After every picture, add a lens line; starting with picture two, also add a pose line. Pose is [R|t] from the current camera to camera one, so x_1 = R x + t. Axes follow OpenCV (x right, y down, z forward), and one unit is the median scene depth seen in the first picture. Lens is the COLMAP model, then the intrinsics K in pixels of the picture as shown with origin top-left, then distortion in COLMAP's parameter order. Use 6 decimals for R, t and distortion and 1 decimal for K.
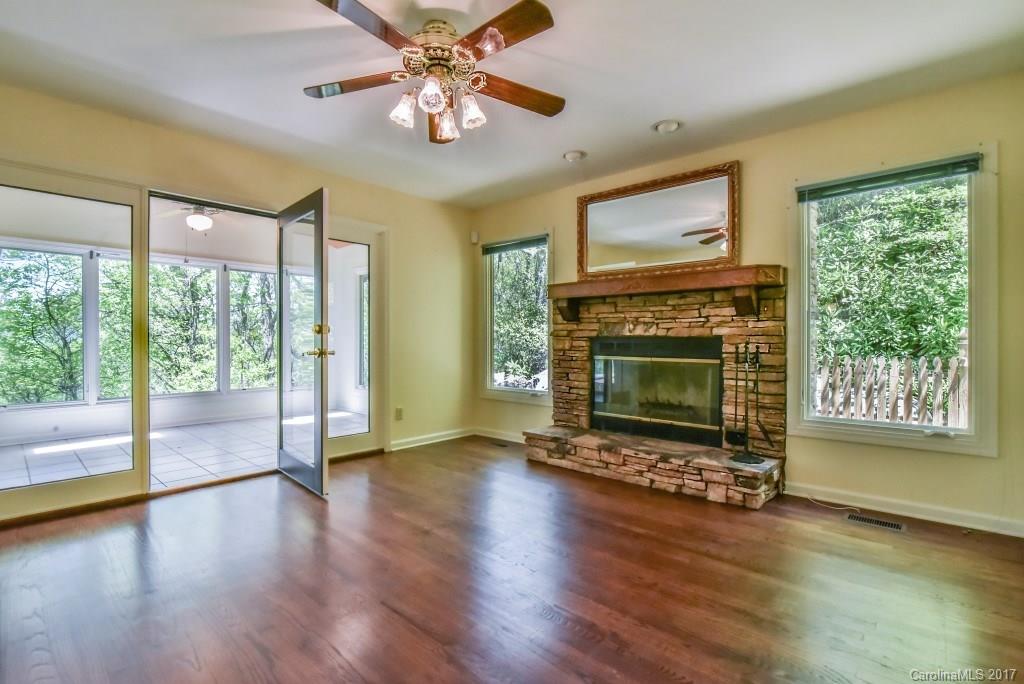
lens RADIAL K [[471.6, 0, 512.6], [0, 471.6, 340.8], [0, 0, 1]] dist [-0.013456, 0.000355]
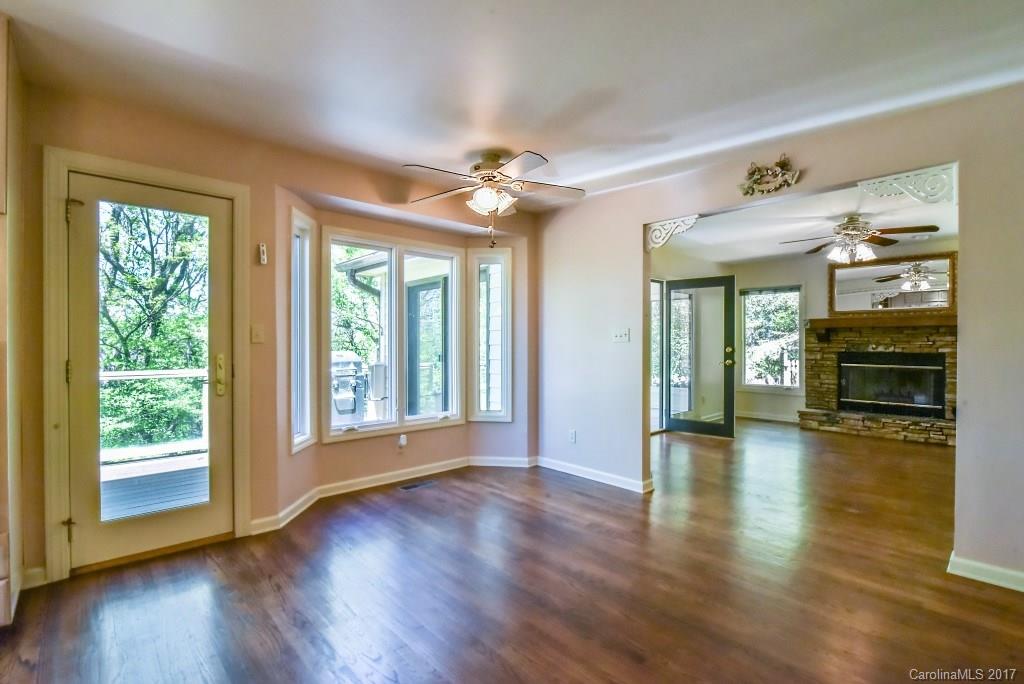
lens RADIAL K [[471.6, 0, 509.3], [0, 471.6, 343.7], [0, 0, 1]] dist [-0.013456, 0.000355]
pose [[0.994637, -0.003627, -0.103364, -0.855424], [0.004067, 0.999984, 0.004044, -0.051657], [0.103348, -0.004442, 0.994635, -0.758587]]
